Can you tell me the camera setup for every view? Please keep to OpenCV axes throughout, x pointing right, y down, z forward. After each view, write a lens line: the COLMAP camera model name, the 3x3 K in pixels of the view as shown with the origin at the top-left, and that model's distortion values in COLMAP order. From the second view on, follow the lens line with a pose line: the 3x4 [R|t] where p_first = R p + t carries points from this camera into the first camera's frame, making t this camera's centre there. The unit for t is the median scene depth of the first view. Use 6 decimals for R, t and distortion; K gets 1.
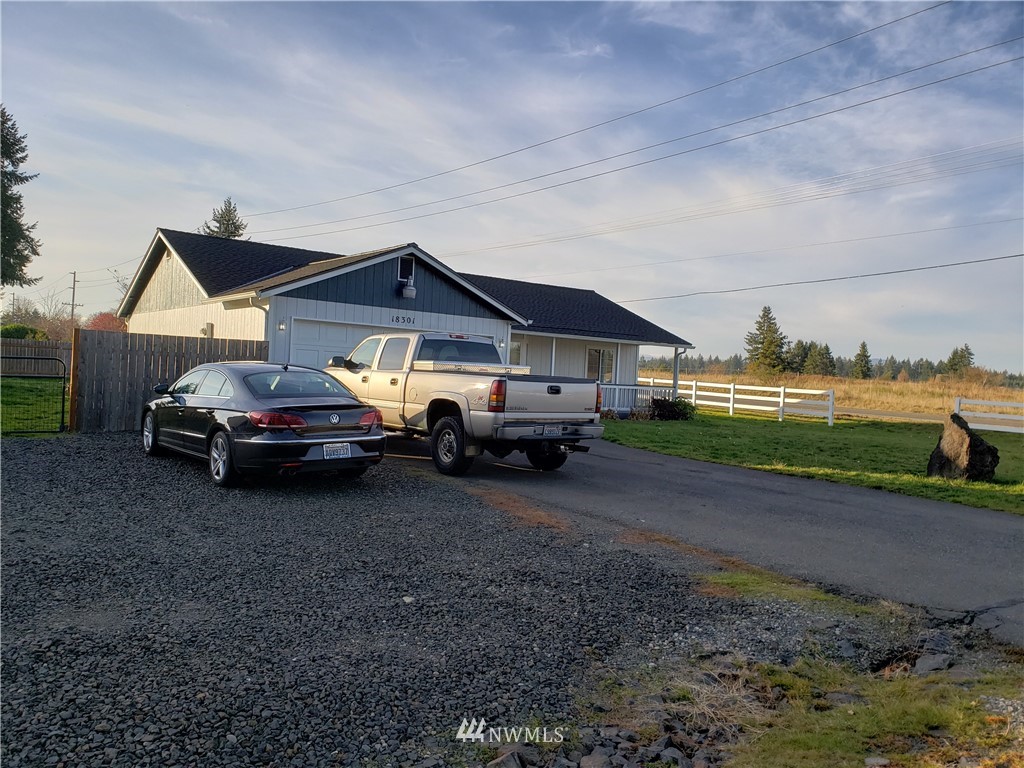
lens RADIAL K [[801.0, 0, 507.8], [0, 801.0, 382.8], [0, 0, 1]] dist [0.033320, -0.009597]
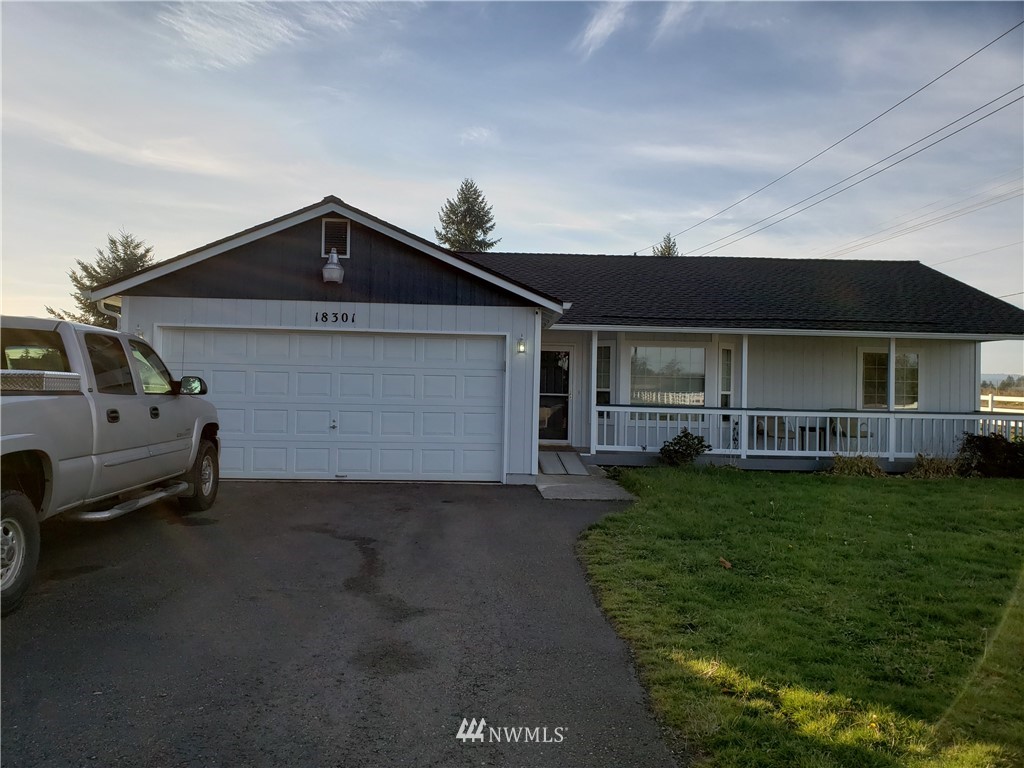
lens RADIAL K [[801.0, 0, 512.5], [0, 801.0, 384.1], [0, 0, 1]] dist [0.033320, -0.009597]
pose [[0.818088, -0.042691, -0.573506, 0.066416], [0.016599, 0.998578, -0.050655, 0.001967], [0.574854, 0.031921, 0.817633, 0.102637]]
